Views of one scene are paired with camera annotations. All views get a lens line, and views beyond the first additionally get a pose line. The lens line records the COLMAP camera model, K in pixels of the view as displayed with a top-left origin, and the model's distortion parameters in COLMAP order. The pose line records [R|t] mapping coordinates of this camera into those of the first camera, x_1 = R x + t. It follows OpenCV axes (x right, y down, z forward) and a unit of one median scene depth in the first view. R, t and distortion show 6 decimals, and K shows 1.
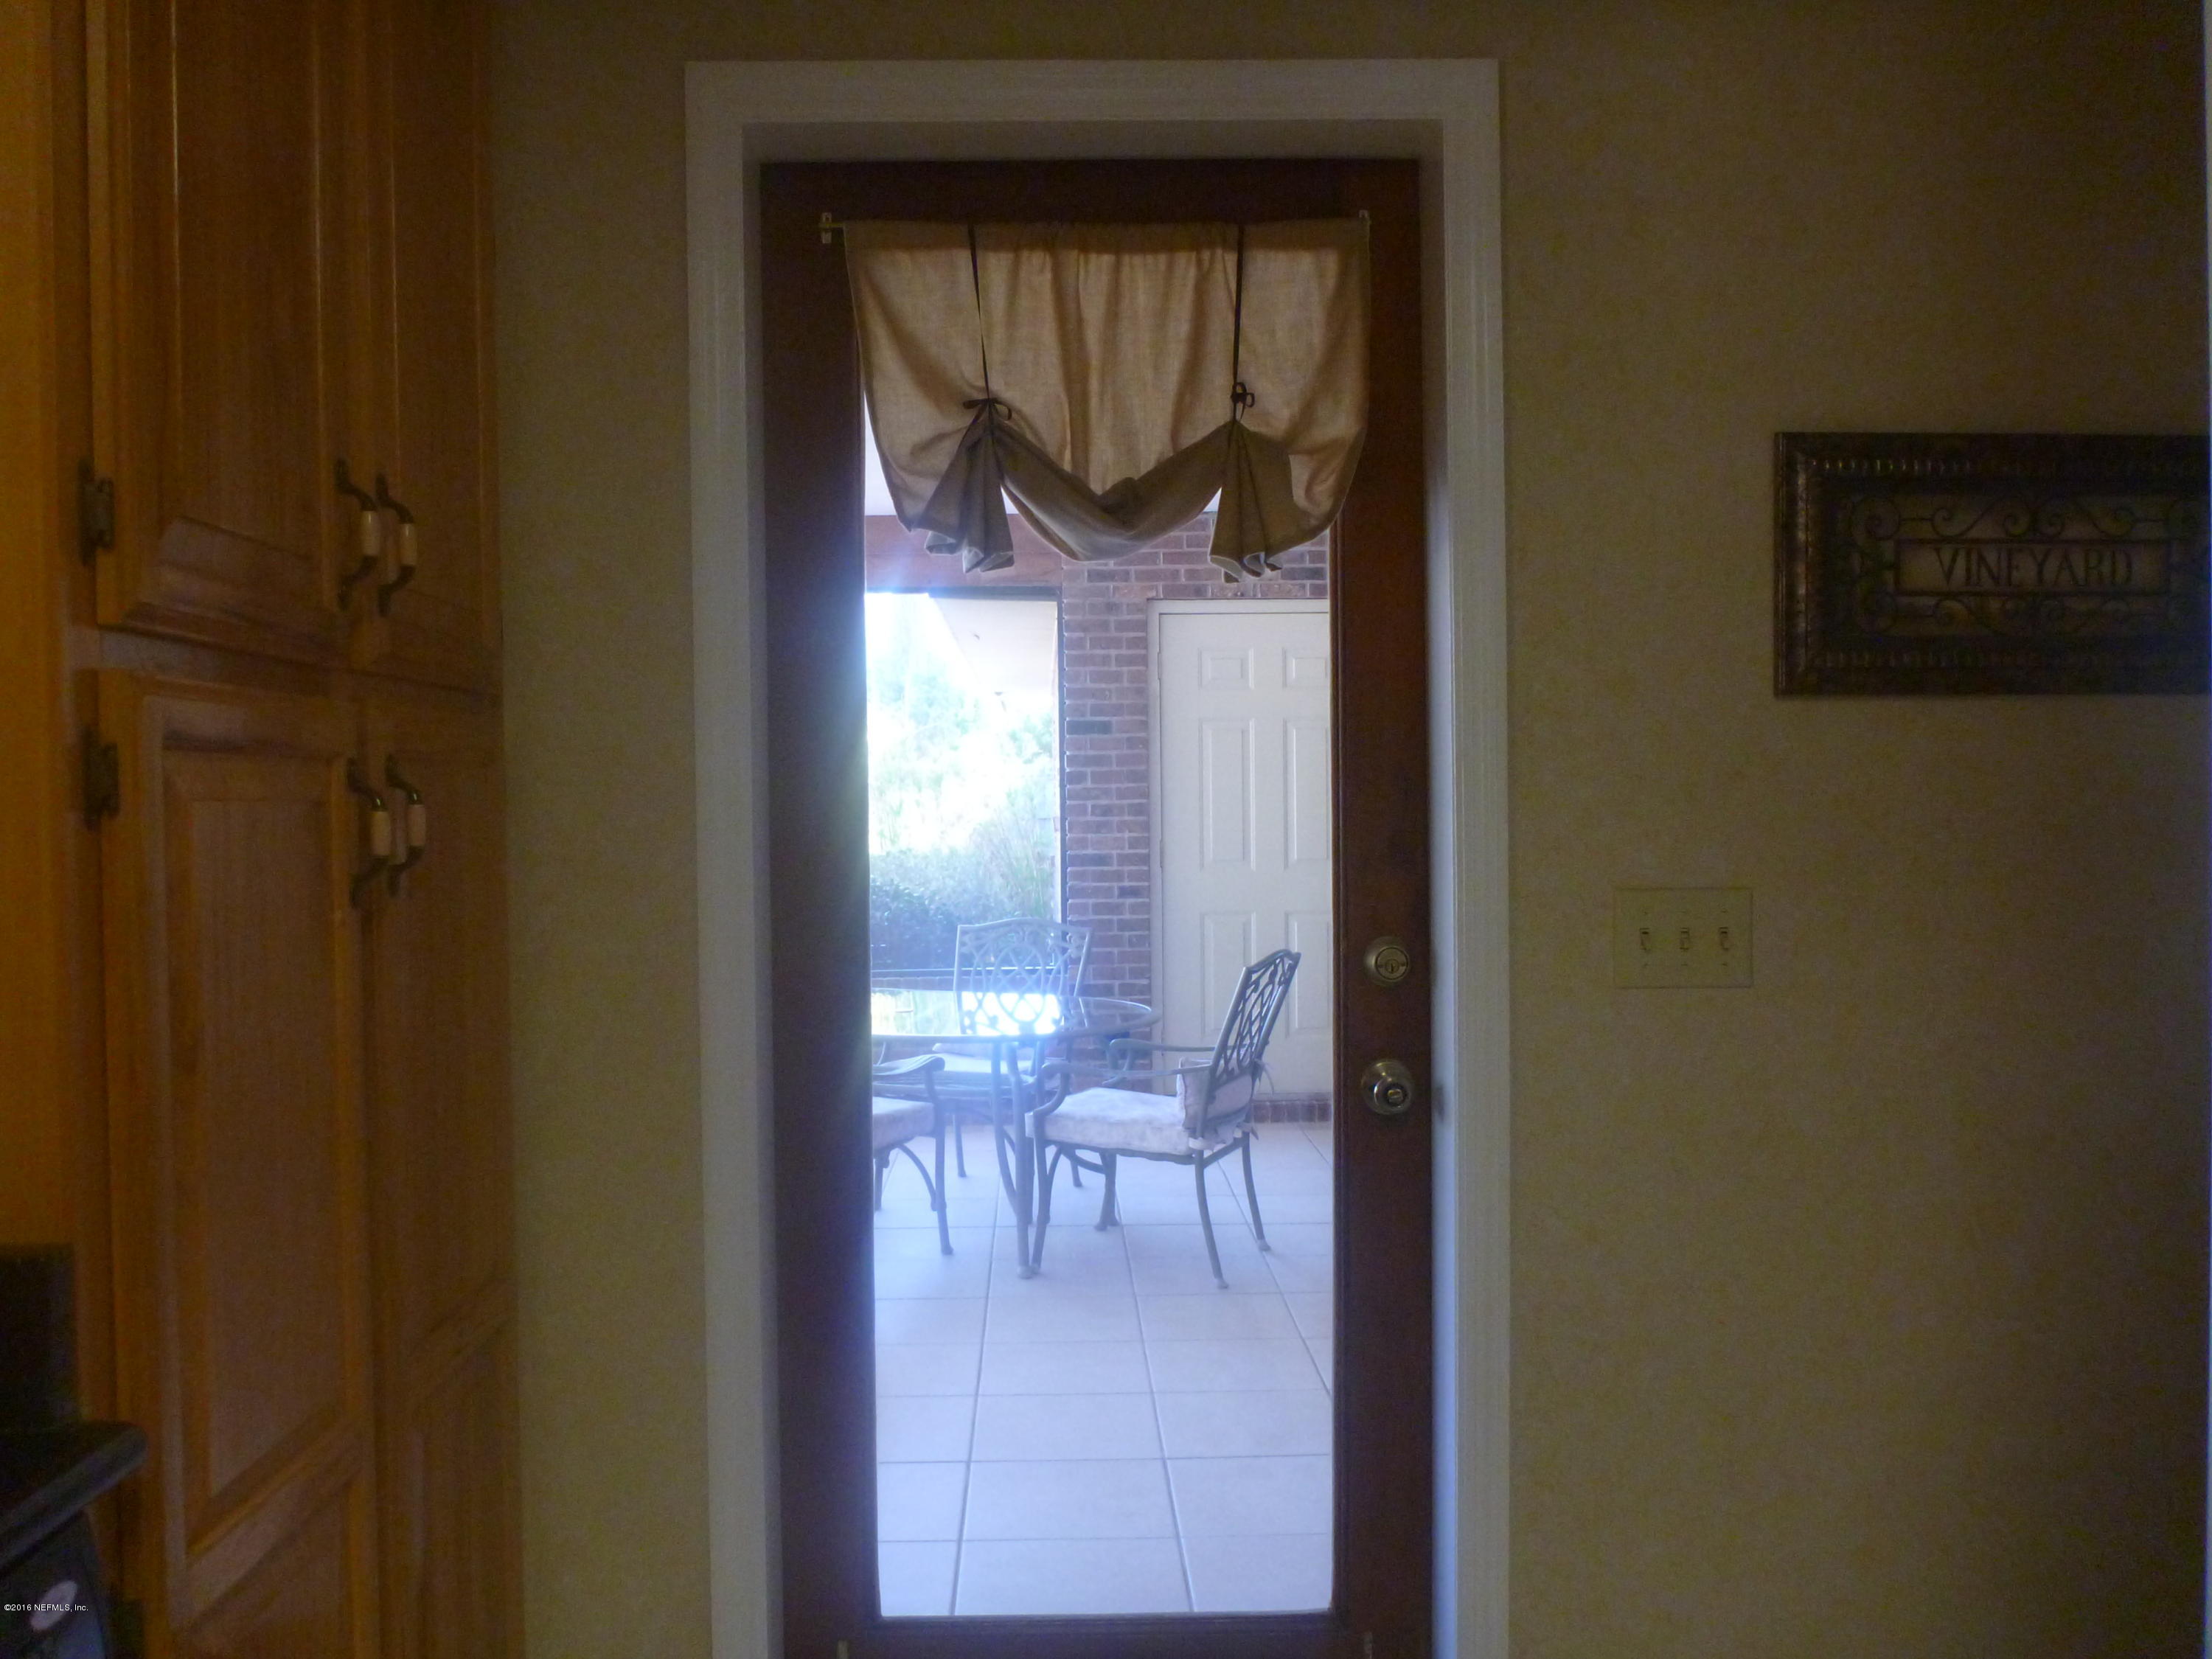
lens RADIAL K [[1806.2, 0, 1106.3], [0, 1806.2, 829.5], [0, 0, 1]] dist [-0.057583, -0.034039]
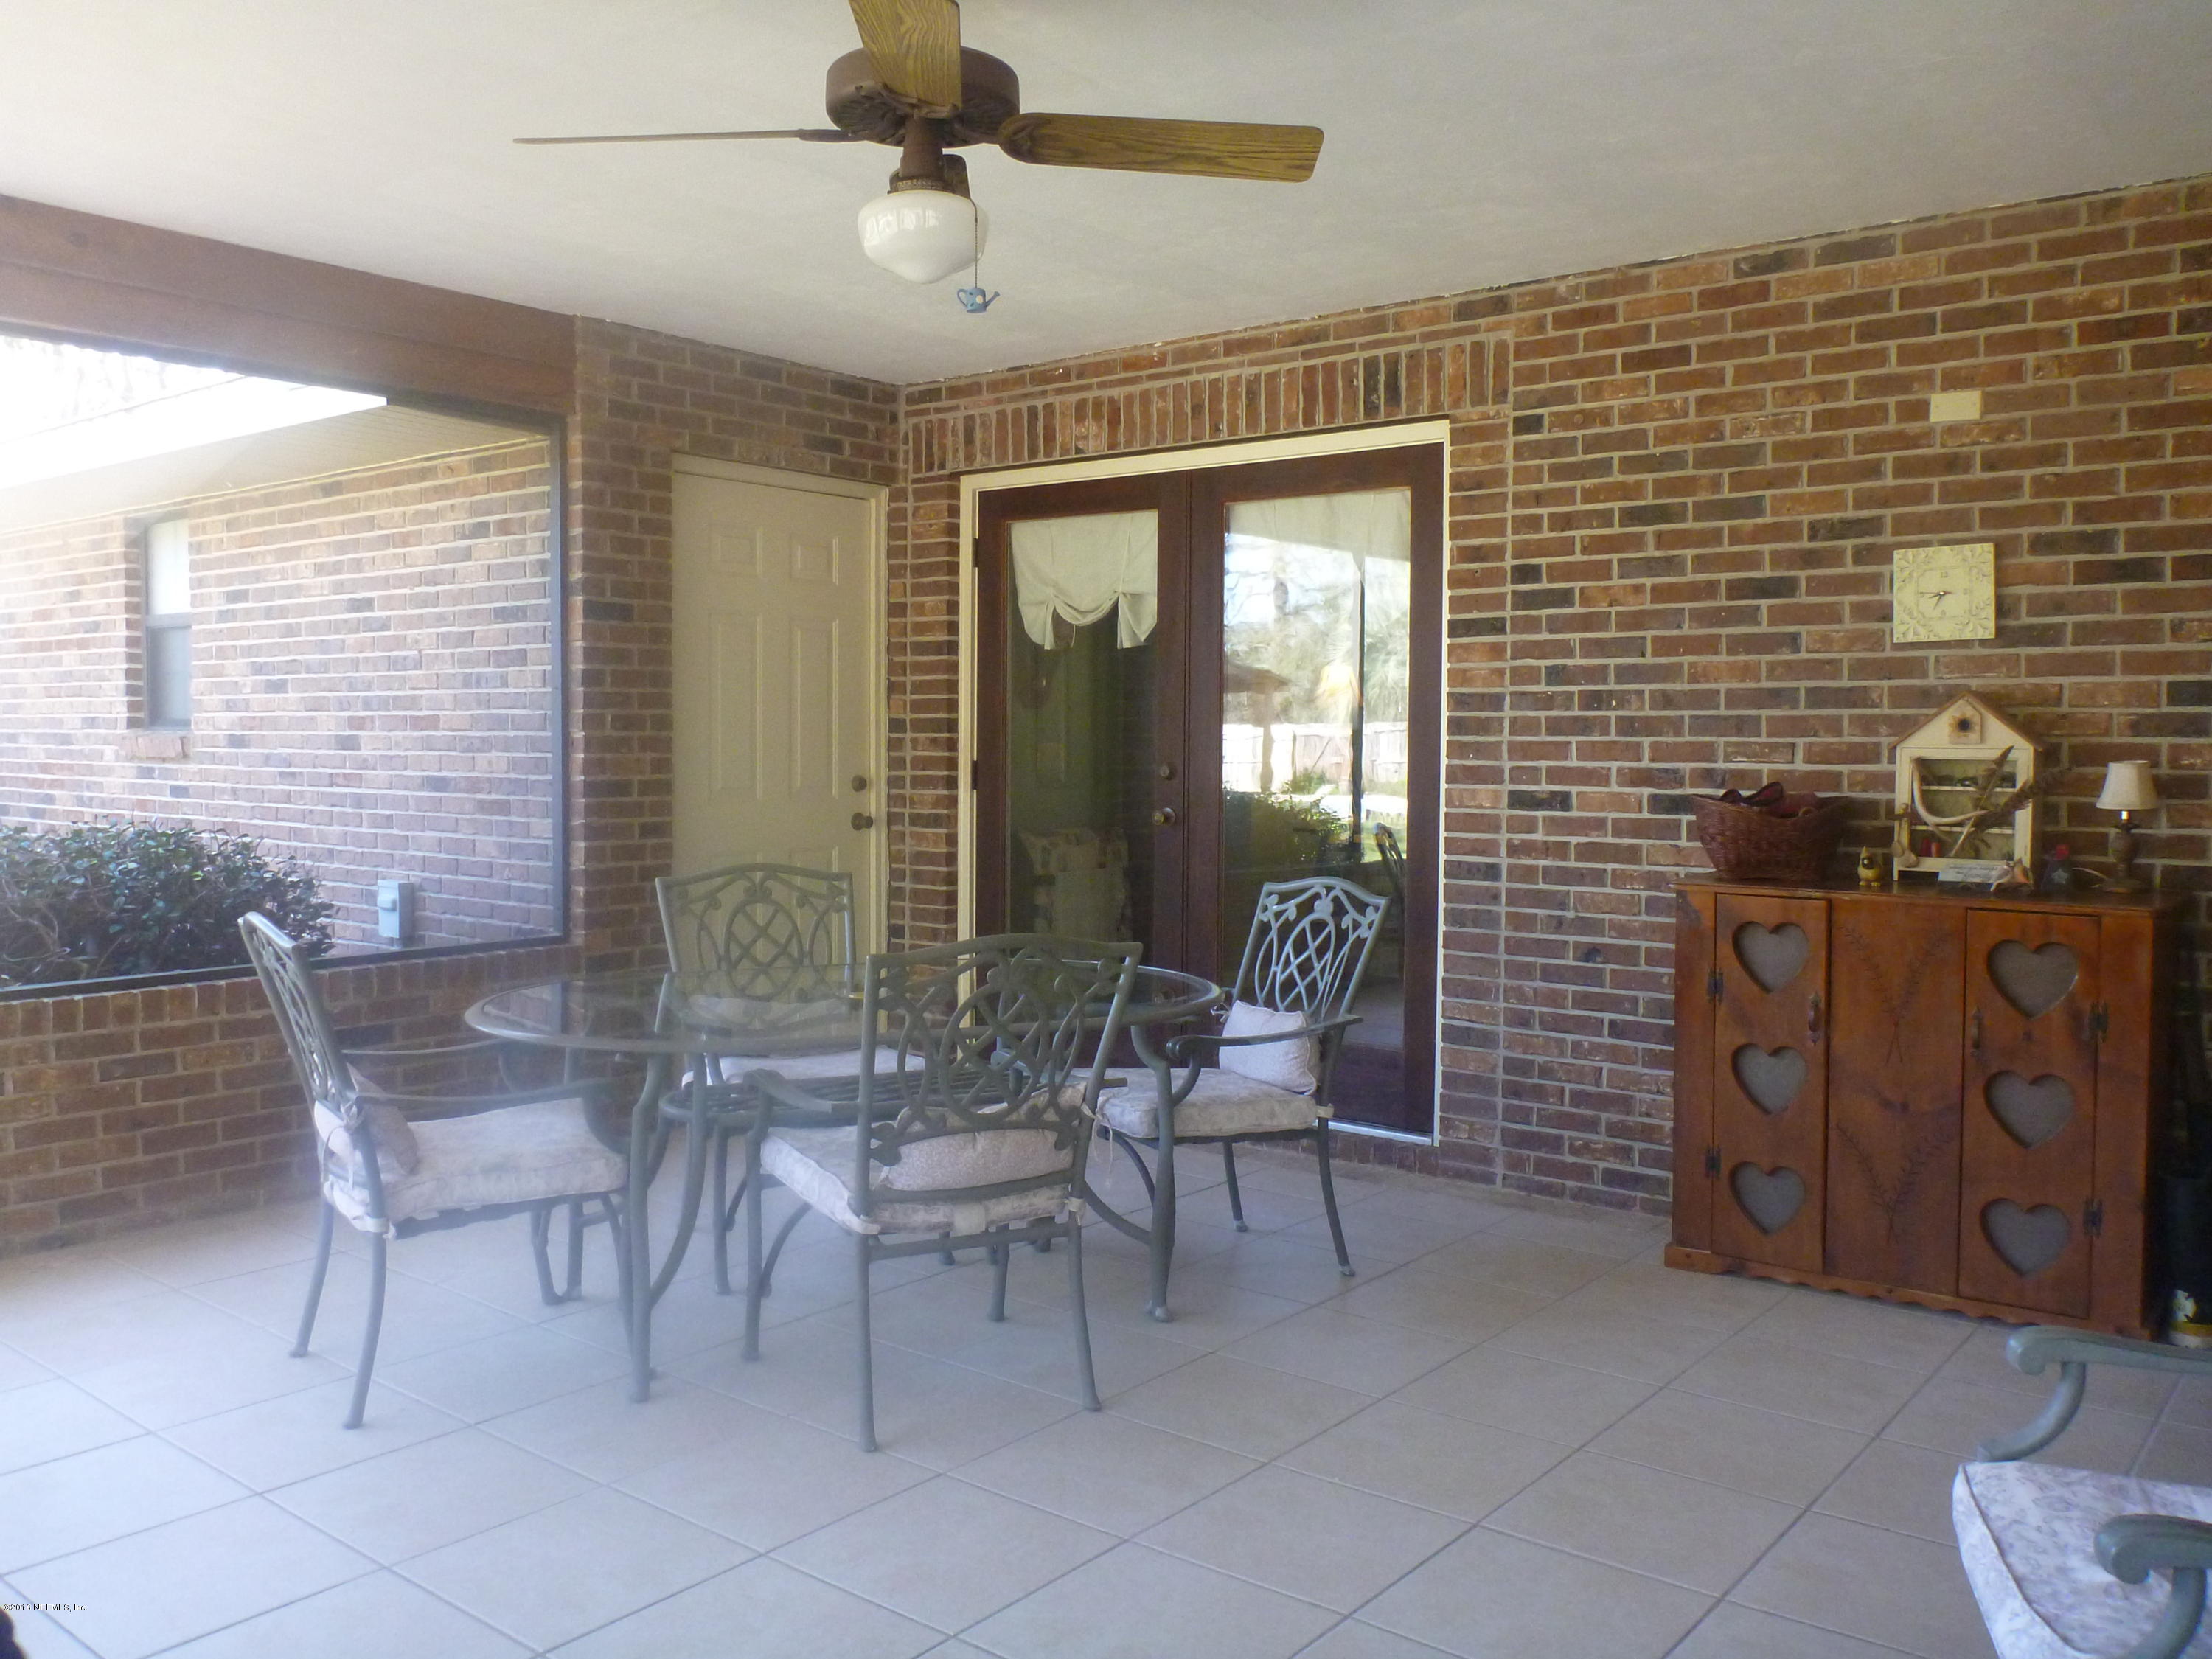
lens RADIAL K [[1806.2, 0, 1097.4], [0, 1806.2, 833.2], [0, 0, 1]] dist [-0.057583, -0.034039]
pose [[0.613570, -0.022699, 0.789314, -1.623388], [-0.013026, 0.999160, 0.038860, 0.013059], [-0.789533, -0.034126, 0.612759, 1.300809]]
